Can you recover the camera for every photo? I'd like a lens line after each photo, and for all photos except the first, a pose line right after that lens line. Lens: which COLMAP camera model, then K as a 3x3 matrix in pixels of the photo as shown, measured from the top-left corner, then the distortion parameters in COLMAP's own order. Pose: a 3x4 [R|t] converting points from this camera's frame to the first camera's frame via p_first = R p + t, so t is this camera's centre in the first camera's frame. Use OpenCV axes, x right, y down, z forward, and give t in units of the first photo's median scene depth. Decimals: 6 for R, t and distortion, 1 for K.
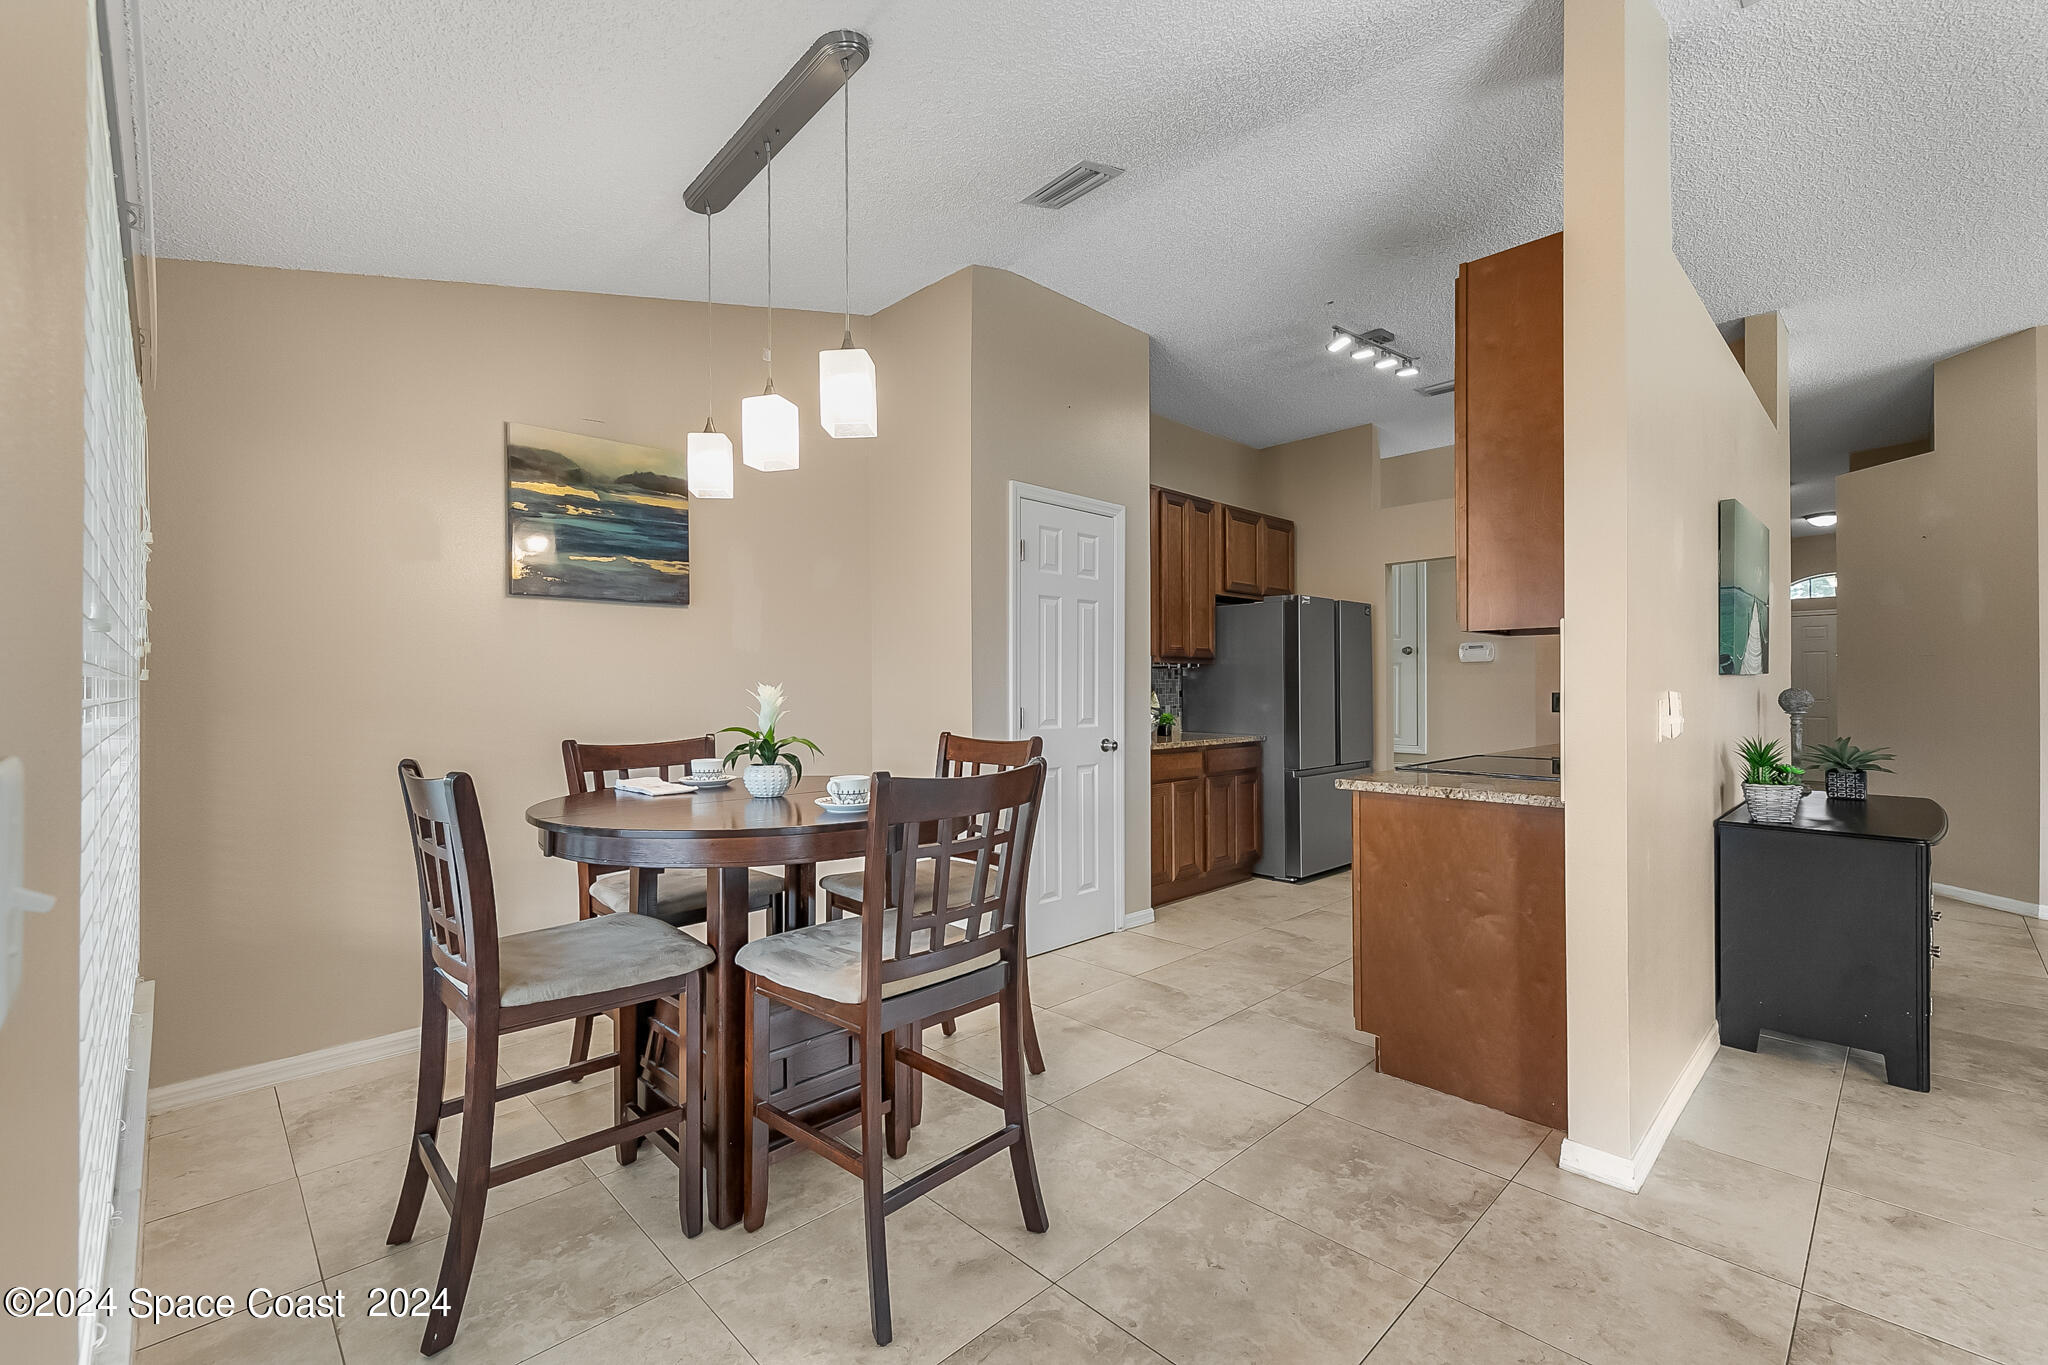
lens RADIAL K [[901.1, 0, 1027.9], [0, 901.1, 670.7], [0, 0, 1]] dist [0.003029, 0.001205]
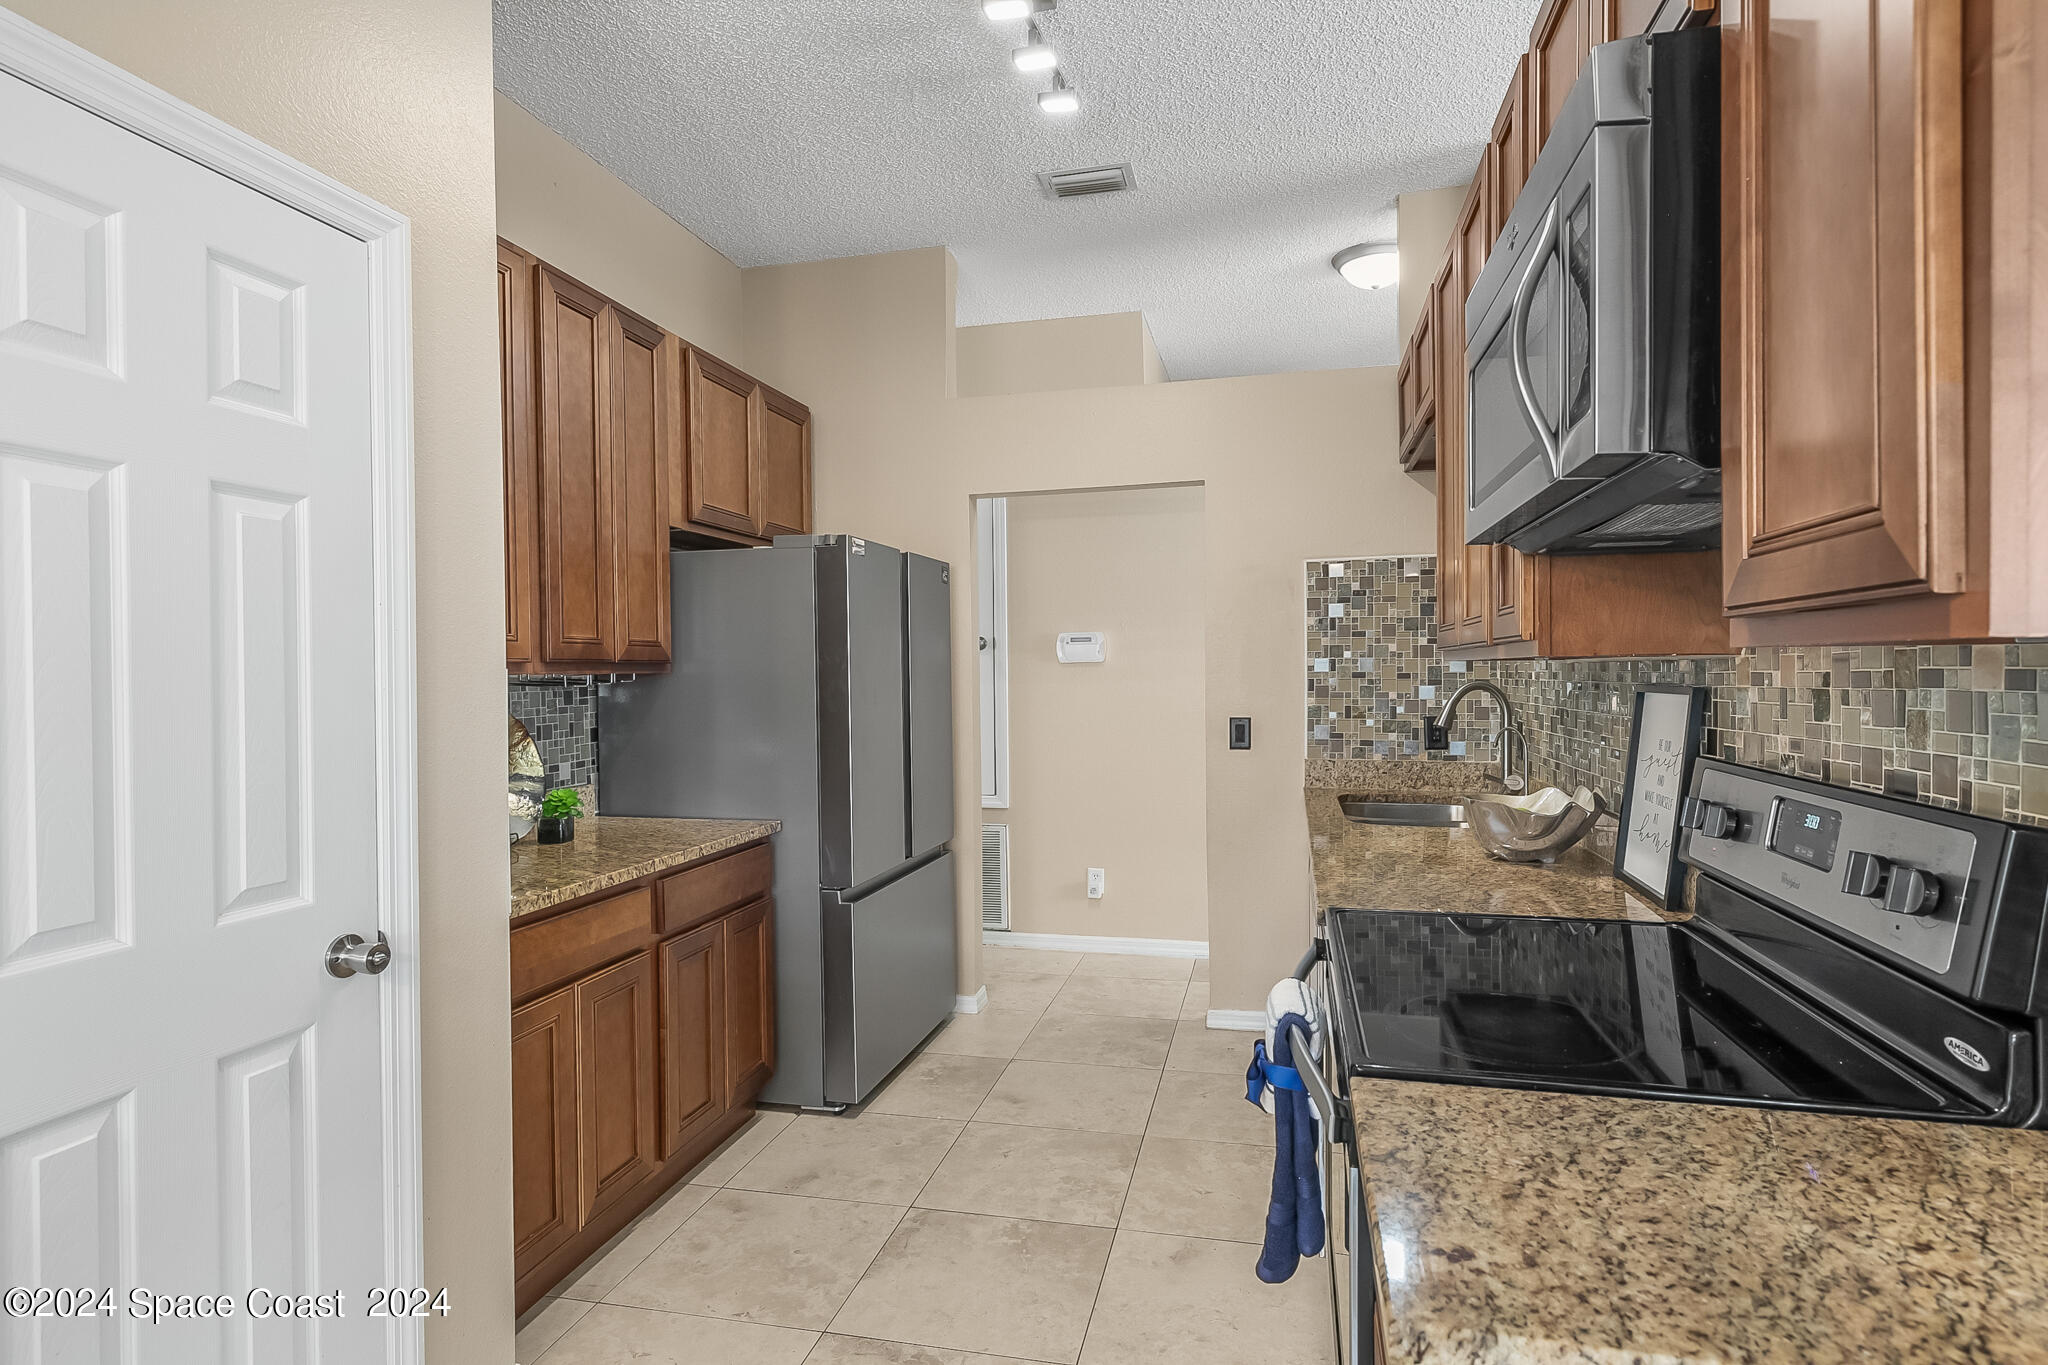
lens RADIAL K [[1041.1, 0, 1014.6], [0, 1041.1, 678.7], [0, 0, 1]] dist [0.004360, -0.000324]
pose [[0.850379, -0.014463, 0.525972, 0.076059], [0.002021, 0.999705, 0.024223, -0.018341], [-0.526167, -0.019536, 0.850157, 0.455234]]
